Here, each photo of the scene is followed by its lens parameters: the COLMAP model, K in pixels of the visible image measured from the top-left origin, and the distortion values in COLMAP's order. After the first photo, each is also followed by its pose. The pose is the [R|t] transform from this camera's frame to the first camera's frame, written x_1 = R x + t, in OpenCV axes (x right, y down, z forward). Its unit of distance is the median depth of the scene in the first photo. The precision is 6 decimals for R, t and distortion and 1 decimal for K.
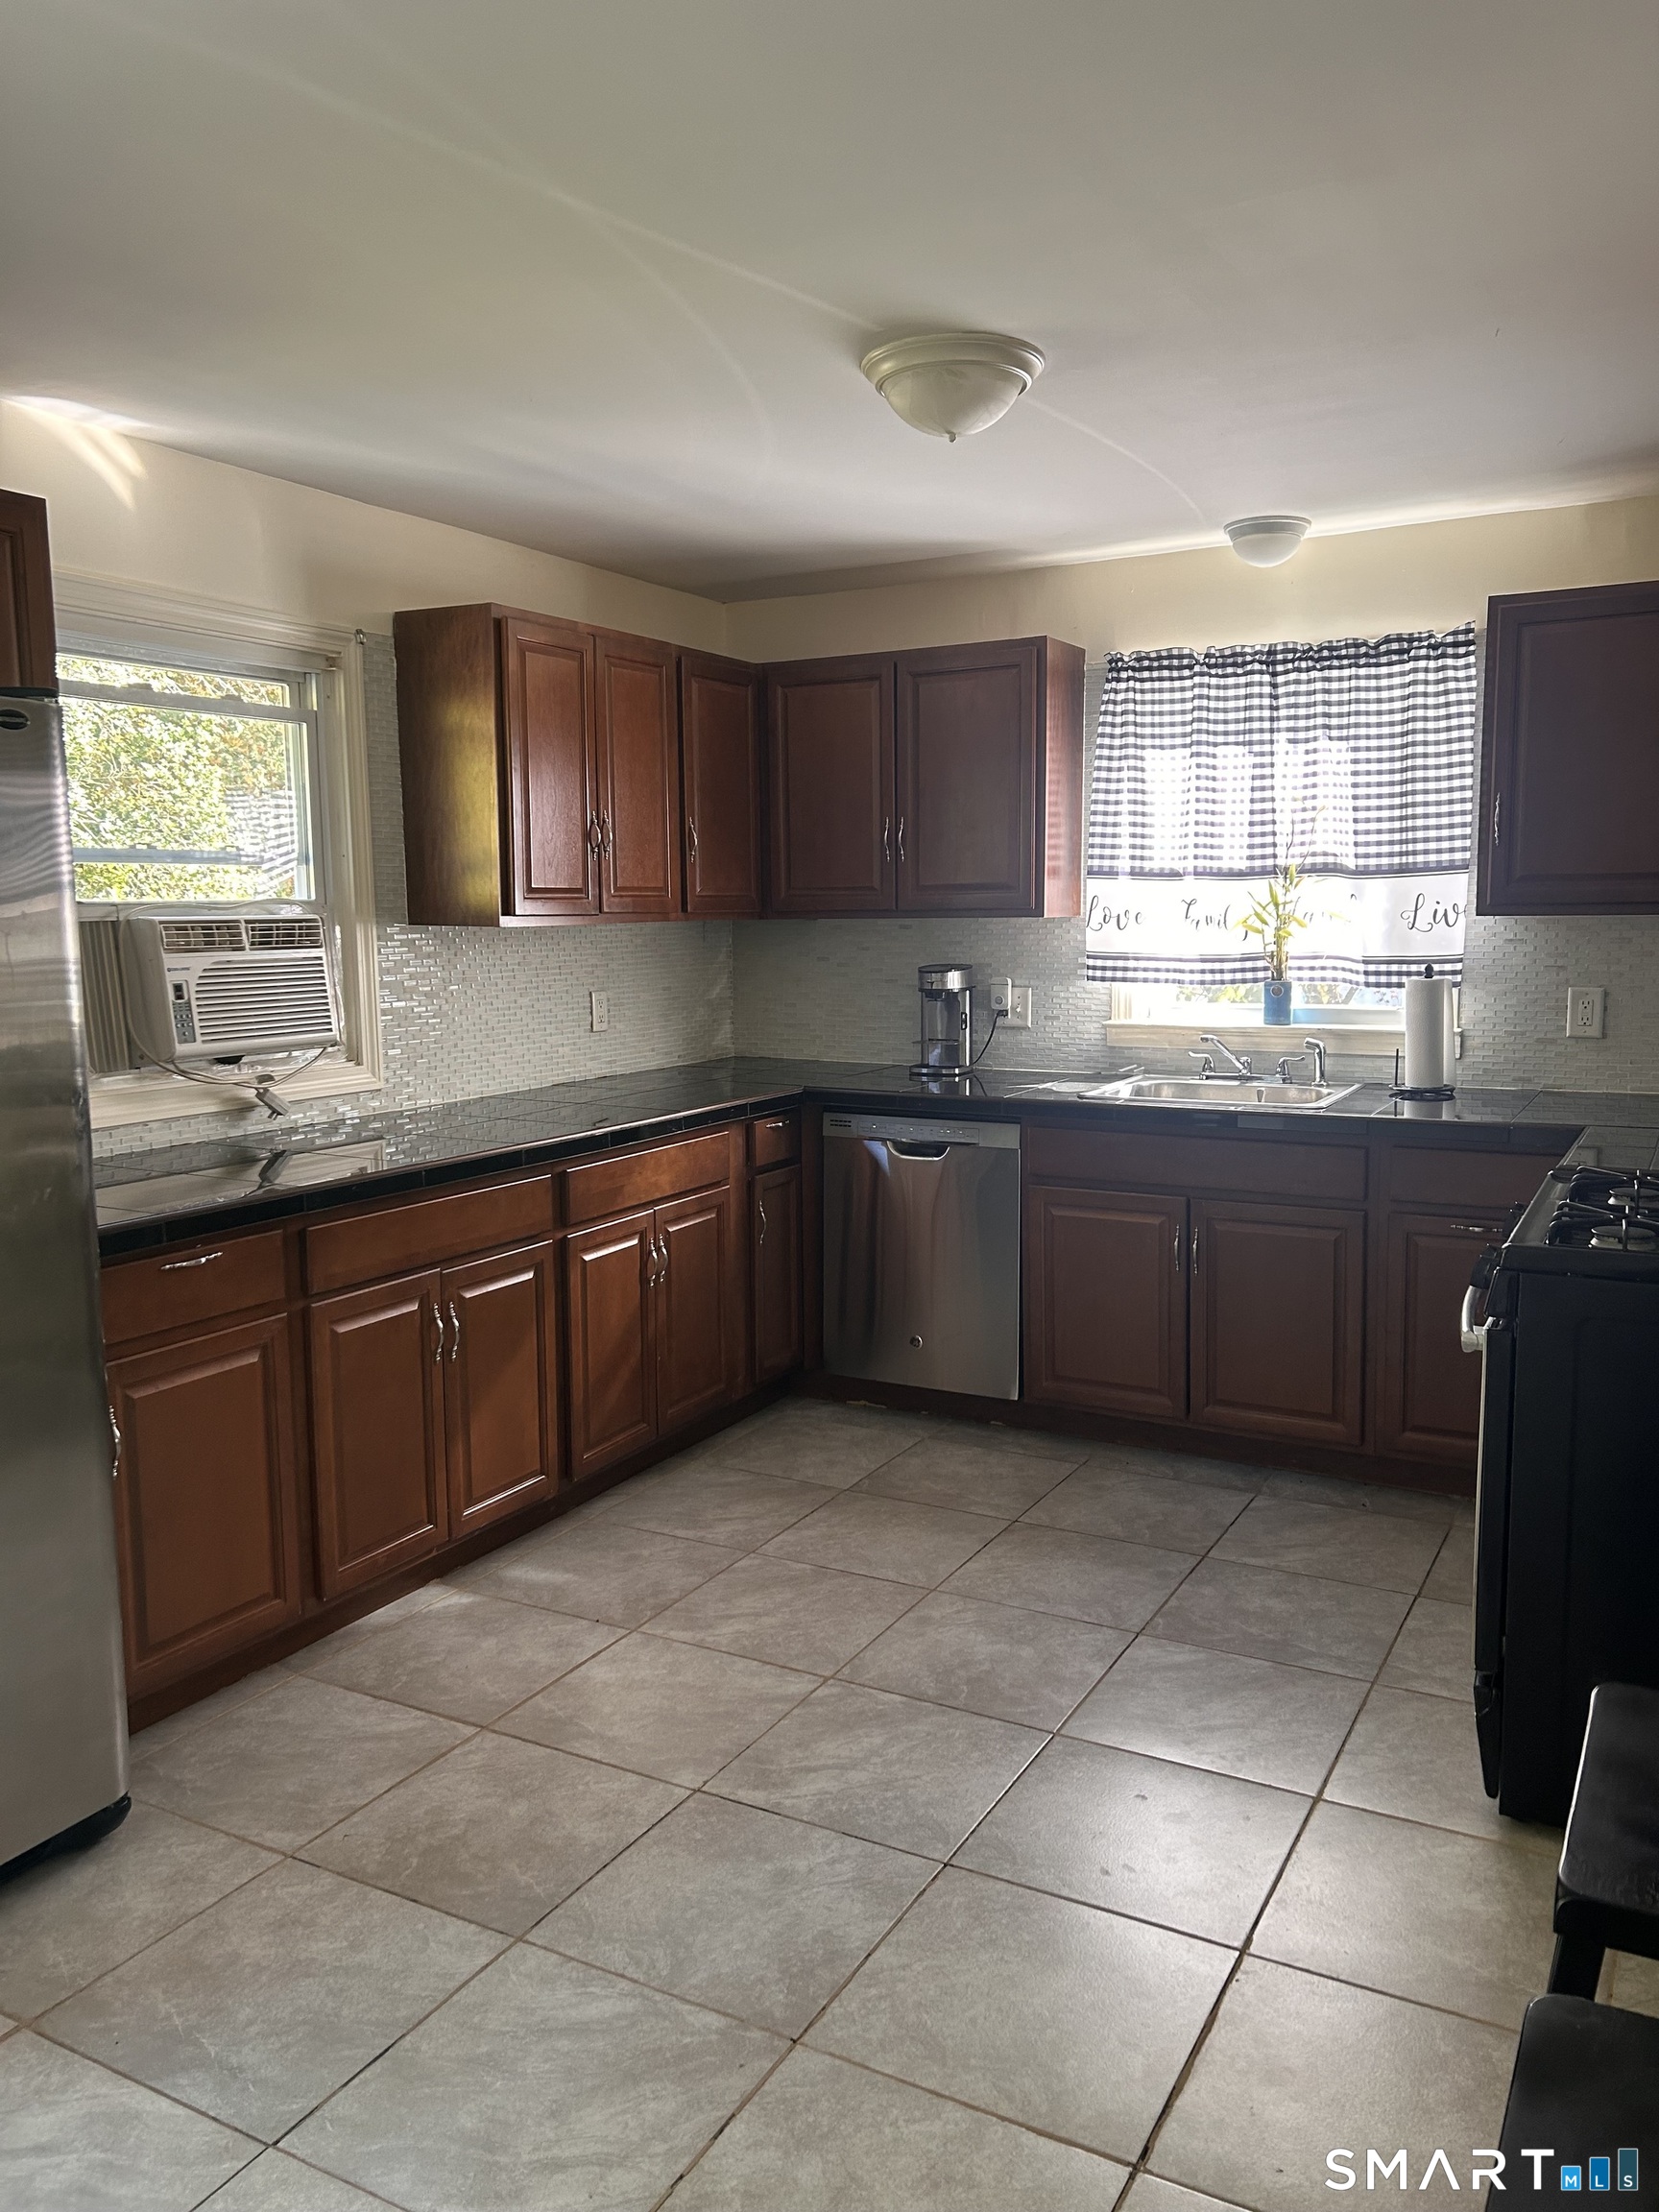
lens RADIAL K [[1675.5, 0, 843.3], [0, 1675.5, 1100.5], [0, 0, 1]] dist [0.026758, -0.041954]
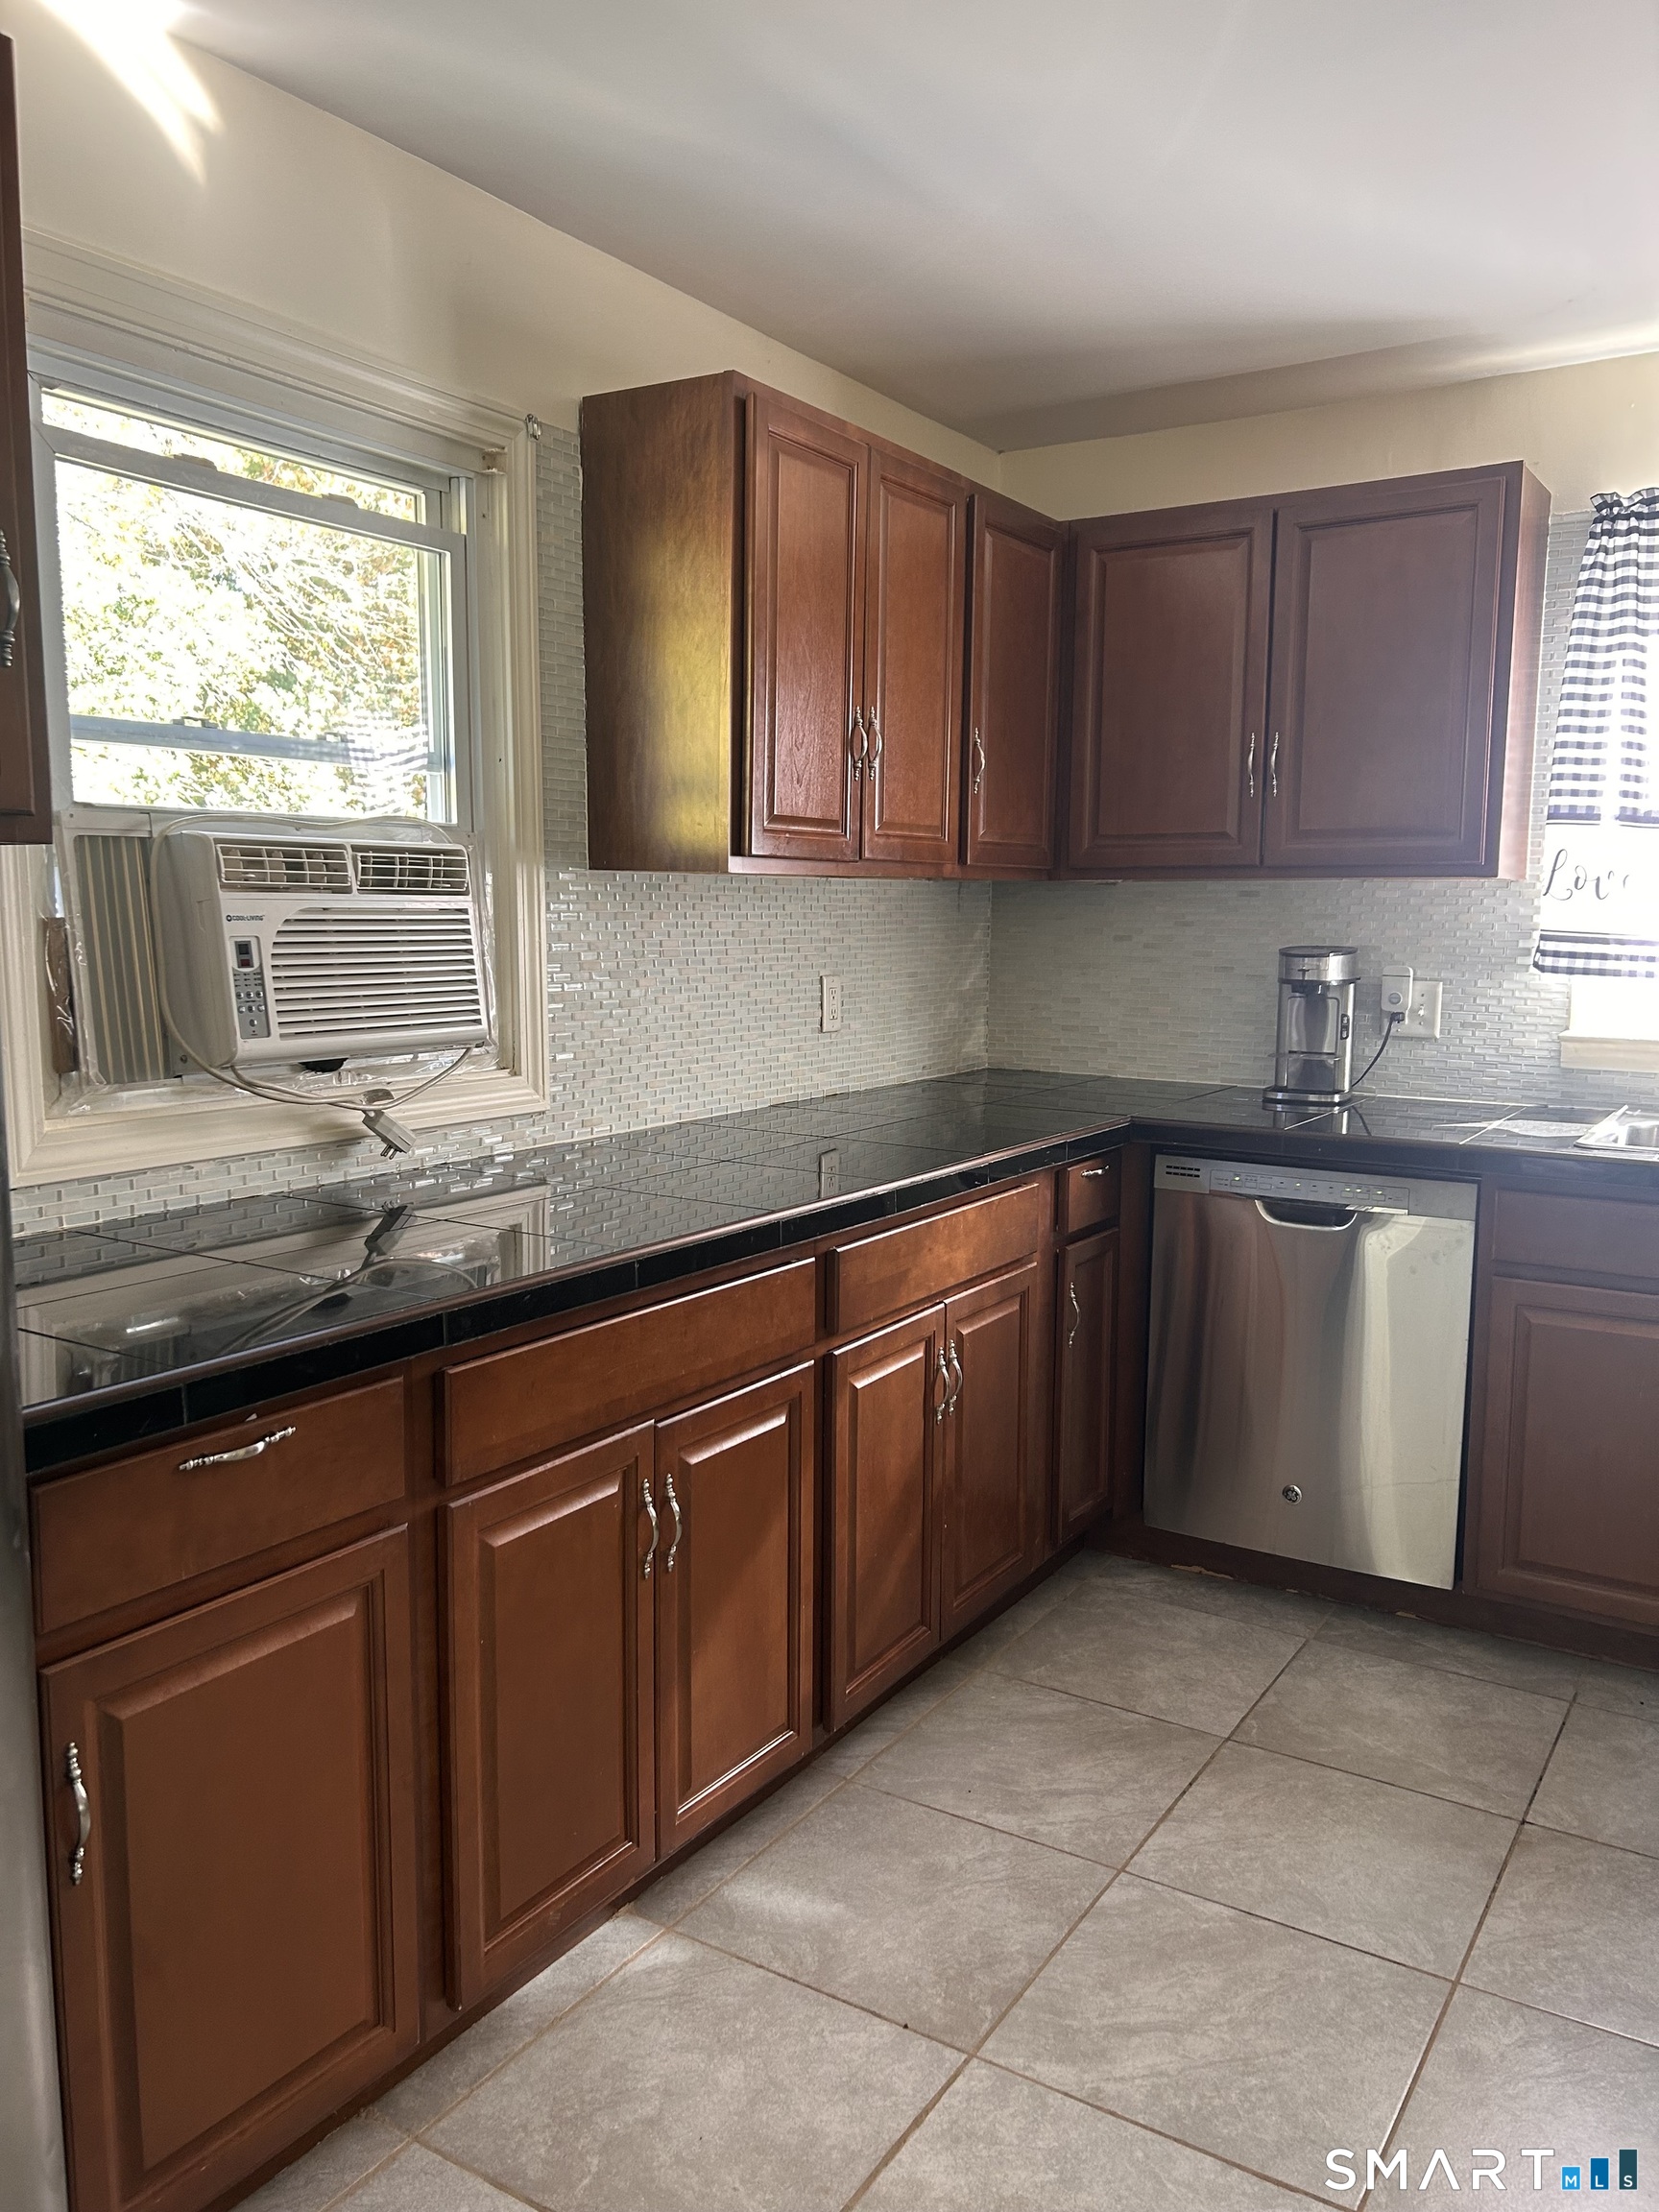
lens RADIAL K [[1675.5, 0, 824.3], [0, 1675.5, 1113.0], [0, 0, 1]] dist [0.026758, -0.041954]
pose [[0.997407, 0.024540, -0.067658, -0.120946], [-0.024118, 0.999684, 0.007042, -0.013864], [0.067810, -0.005392, 0.997684, 0.344751]]
